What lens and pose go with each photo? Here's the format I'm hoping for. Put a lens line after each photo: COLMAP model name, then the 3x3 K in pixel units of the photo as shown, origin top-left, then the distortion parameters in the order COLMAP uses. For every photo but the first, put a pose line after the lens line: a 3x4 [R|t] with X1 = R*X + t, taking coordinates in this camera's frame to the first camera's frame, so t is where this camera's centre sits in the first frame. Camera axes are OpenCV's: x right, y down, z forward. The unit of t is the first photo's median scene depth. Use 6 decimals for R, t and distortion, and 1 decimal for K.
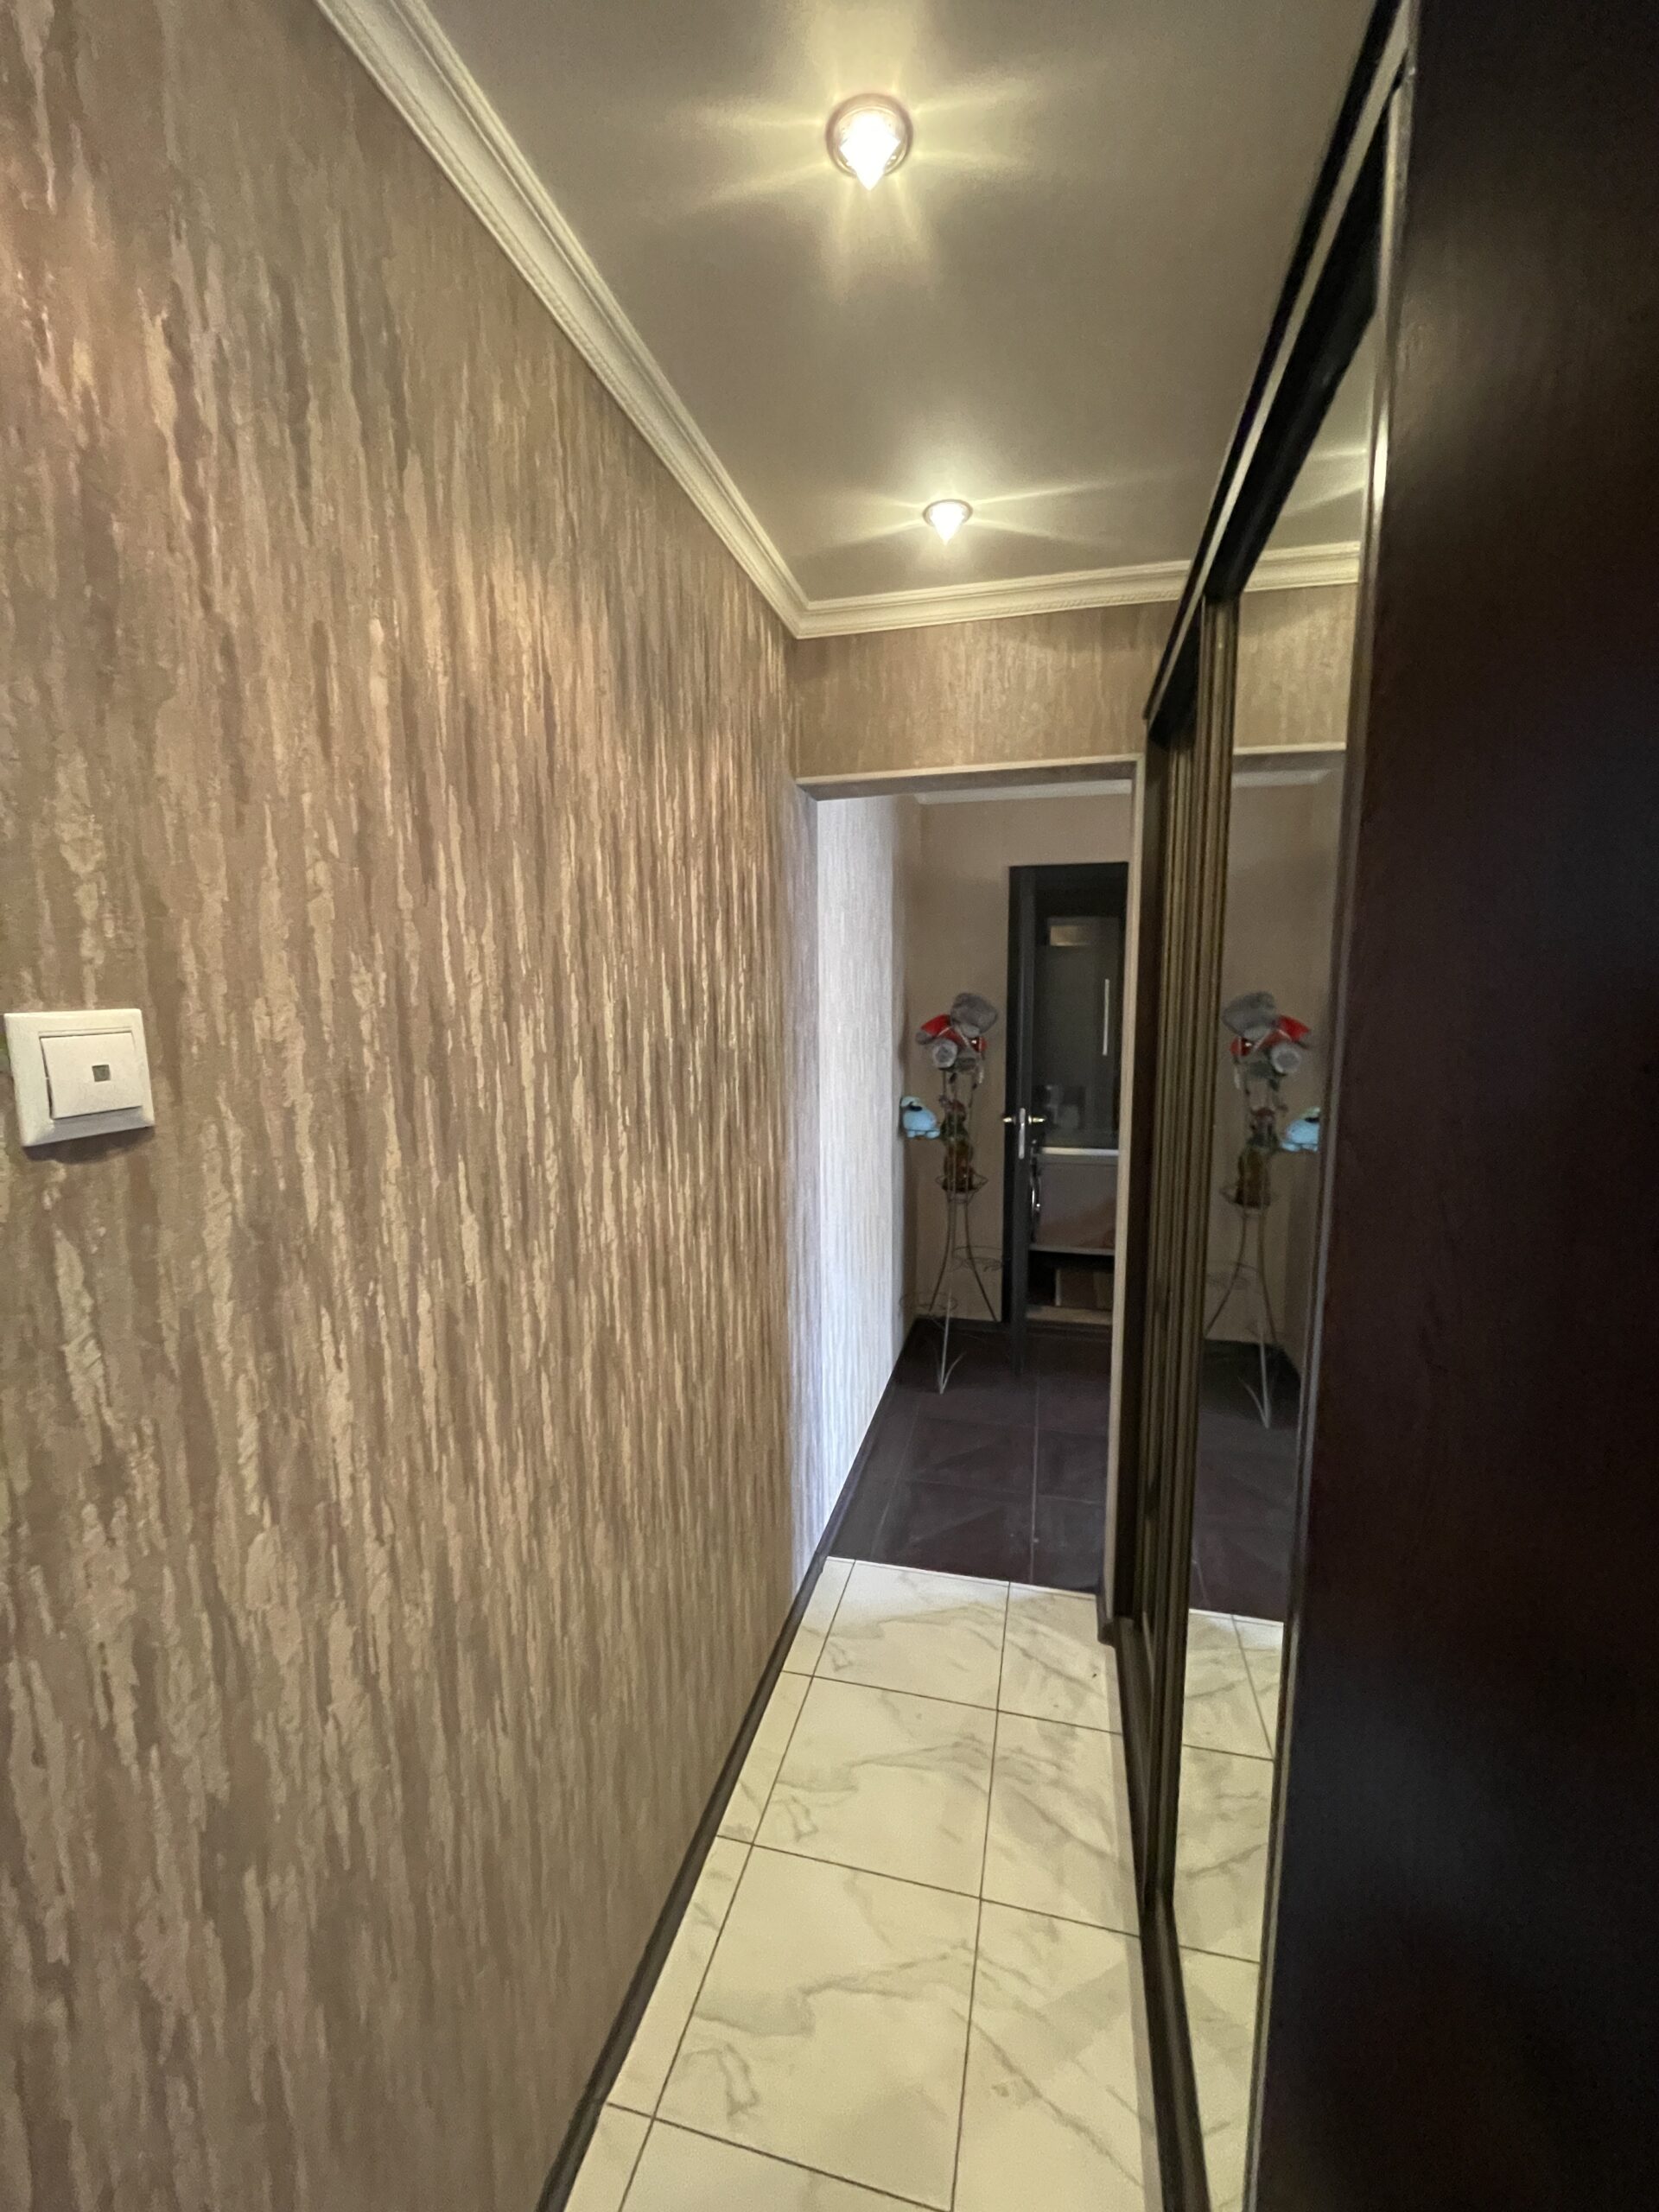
lens RADIAL K [[899.3, 0, 838.5], [0, 899.3, 1108.6], [0, 0, 1]] dist [-0.002913, 0.000803]
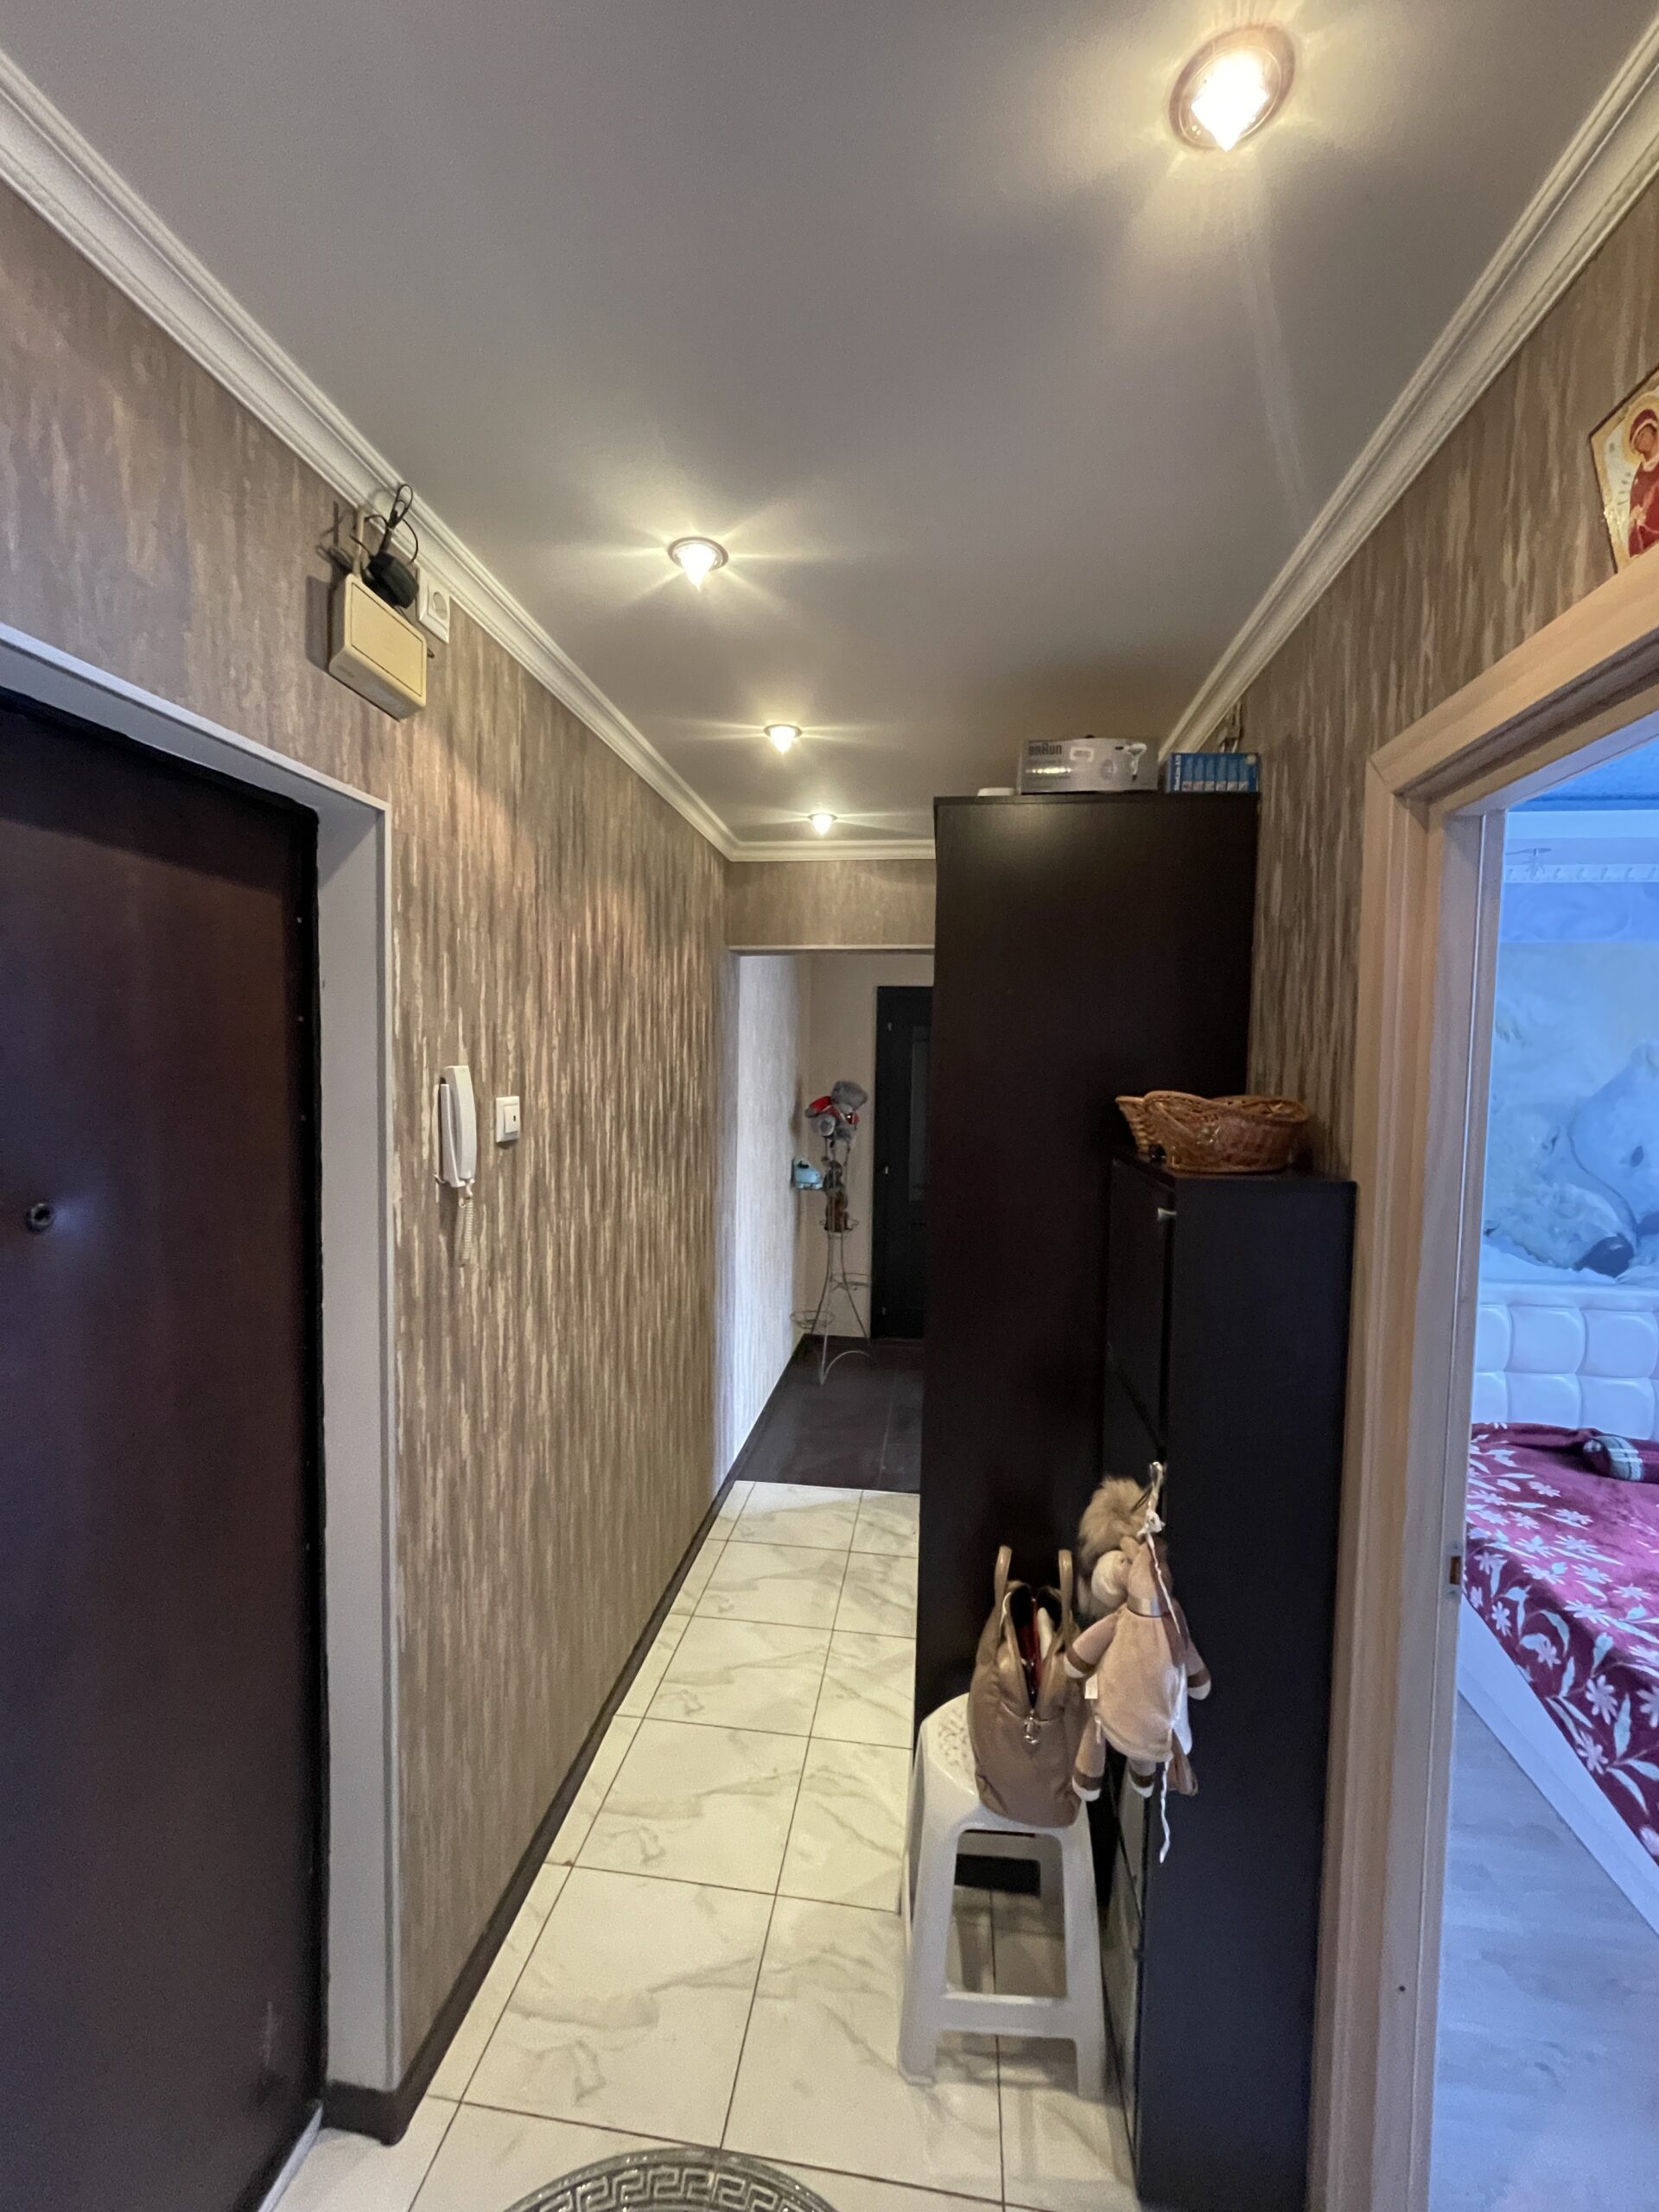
lens RADIAL K [[899.3, 0, 826.8], [0, 899.3, 1107.3], [0, 0, 1]] dist [-0.002913, 0.000803]
pose [[0.994470, 0.019543, 0.103182, -0.037209], [-0.010678, 0.996257, -0.085783, 0.050979], [-0.104472, 0.084207, 0.990956, -0.621183]]
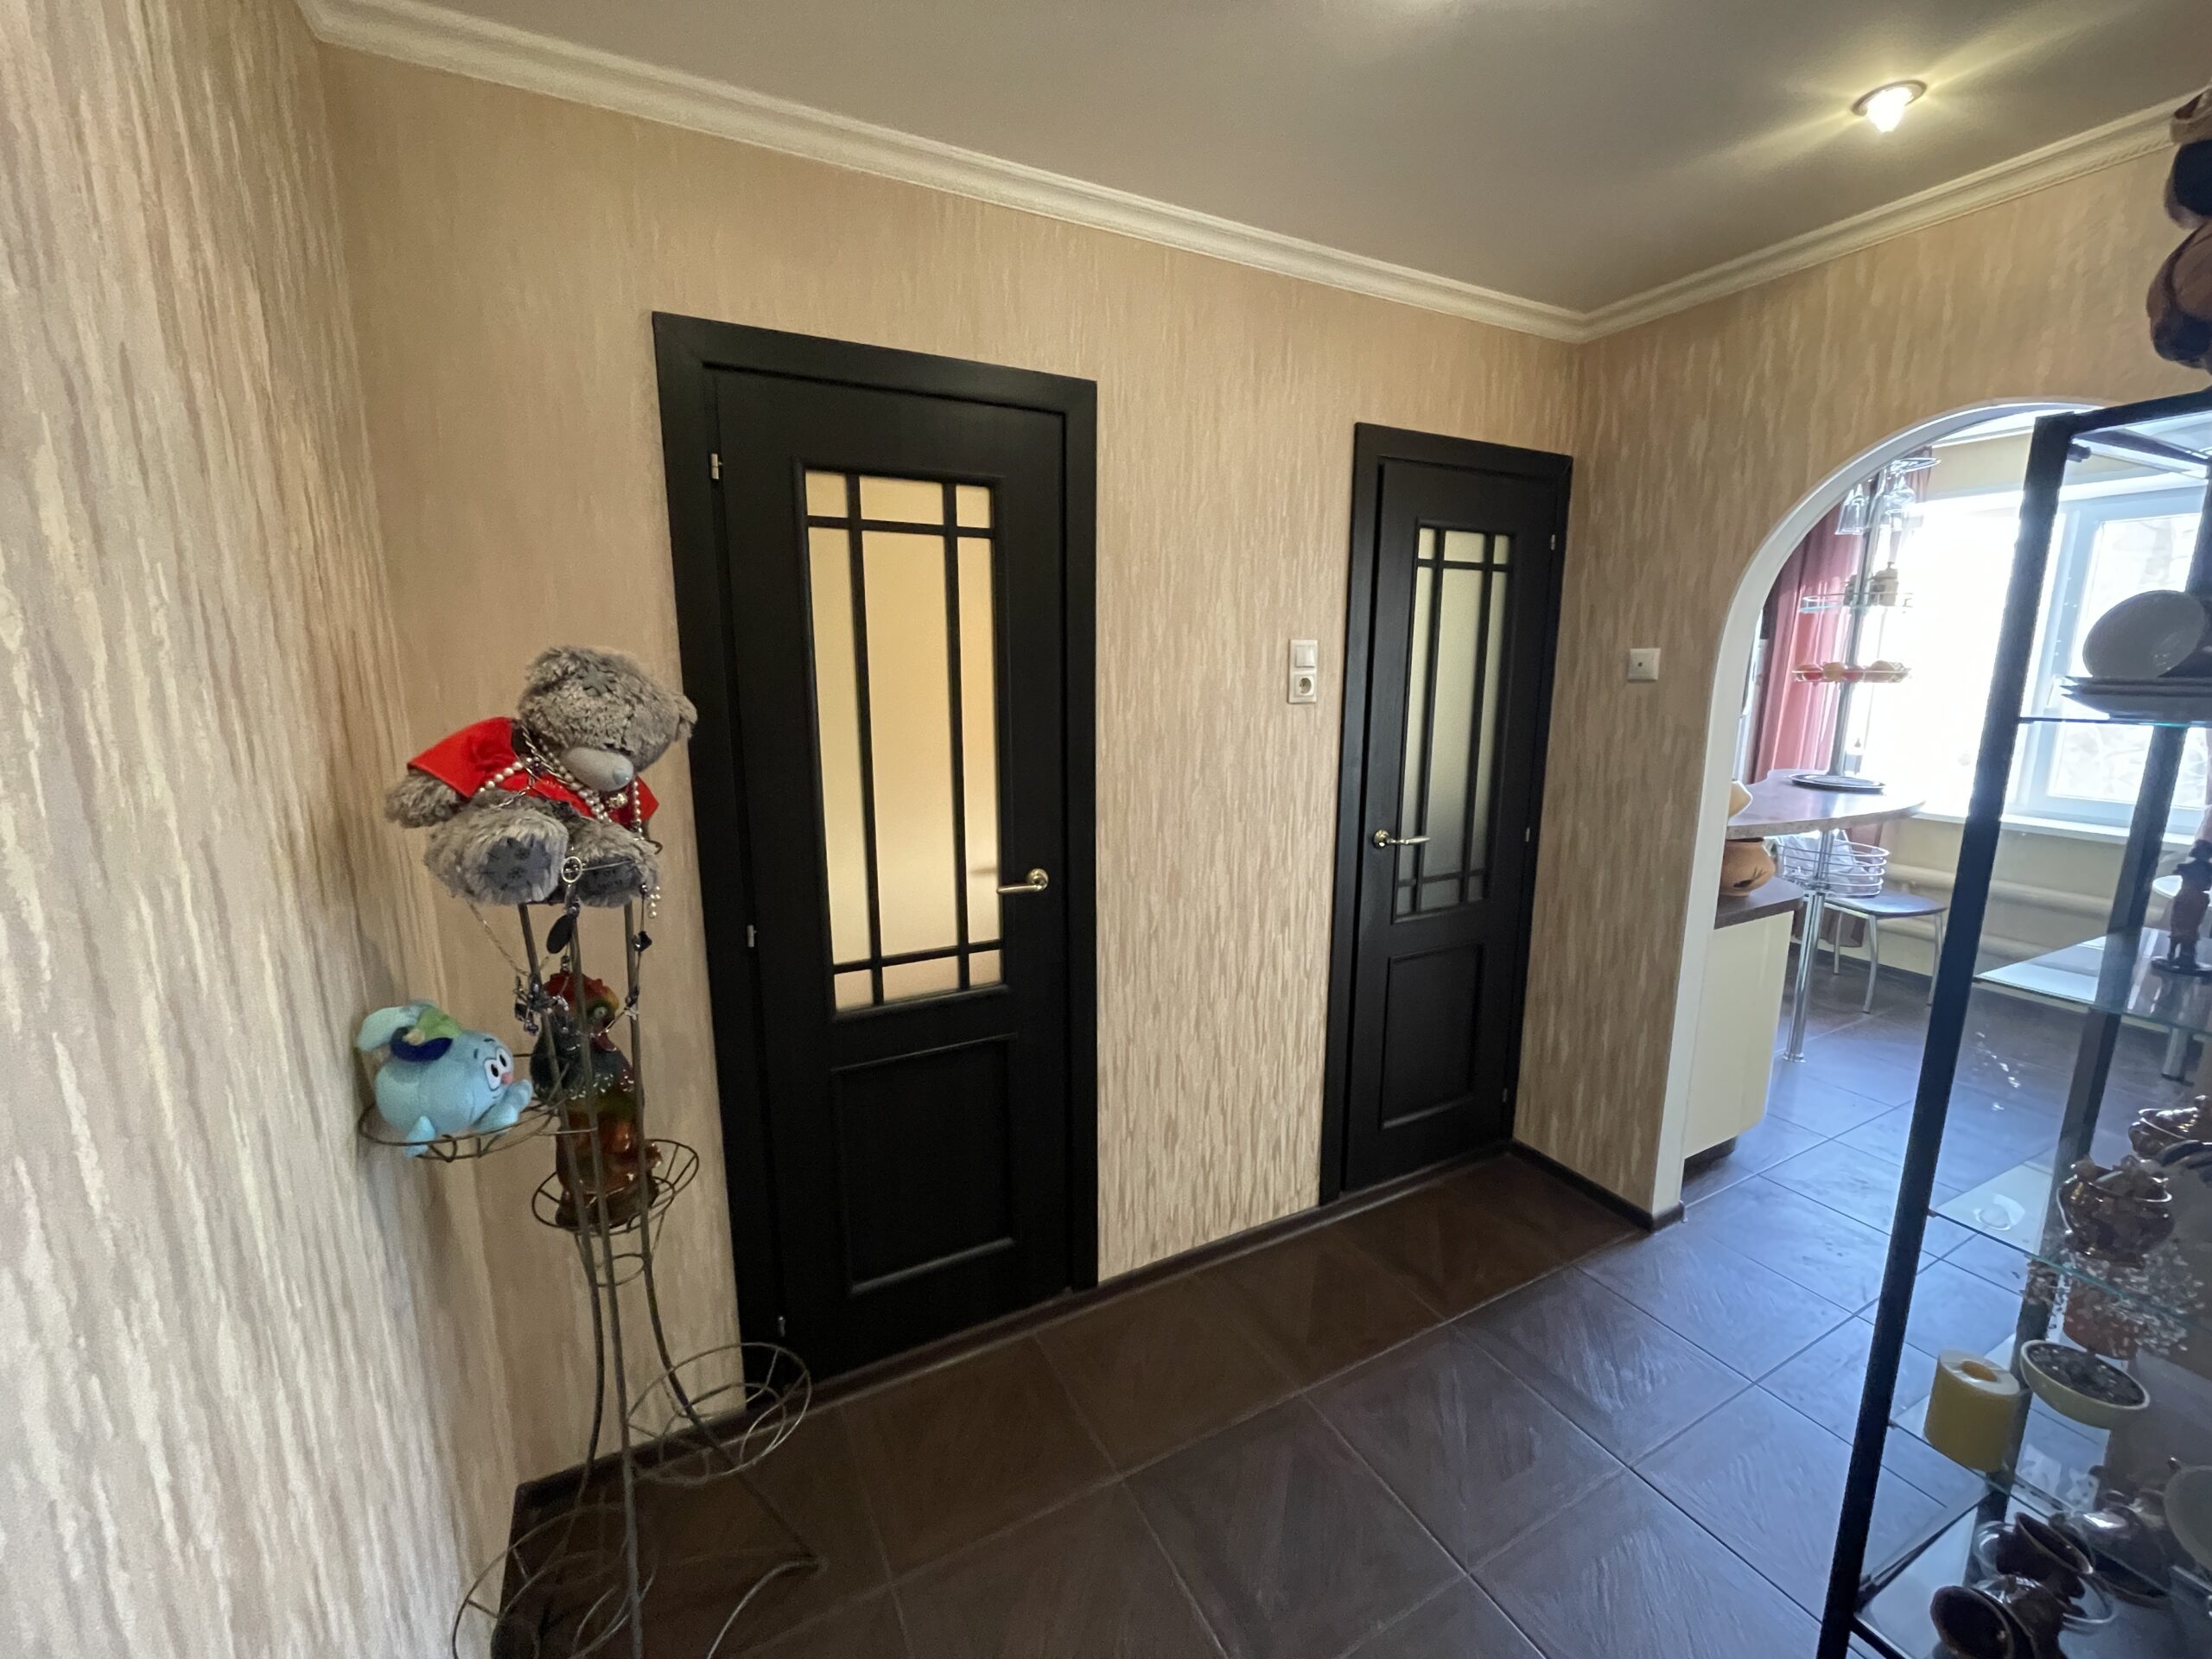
lens RADIAL K [[899.3, 0, 1106.4], [0, 899.3, 832.0], [0, 0, 1]] dist [-0.002913, 0.000803]
pose [[0.755778, -0.115584, 0.644546, 0.120902], [0.090534, 0.993290, 0.071965, -0.115654], [-0.648539, 0.003964, 0.761171, 1.062014]]
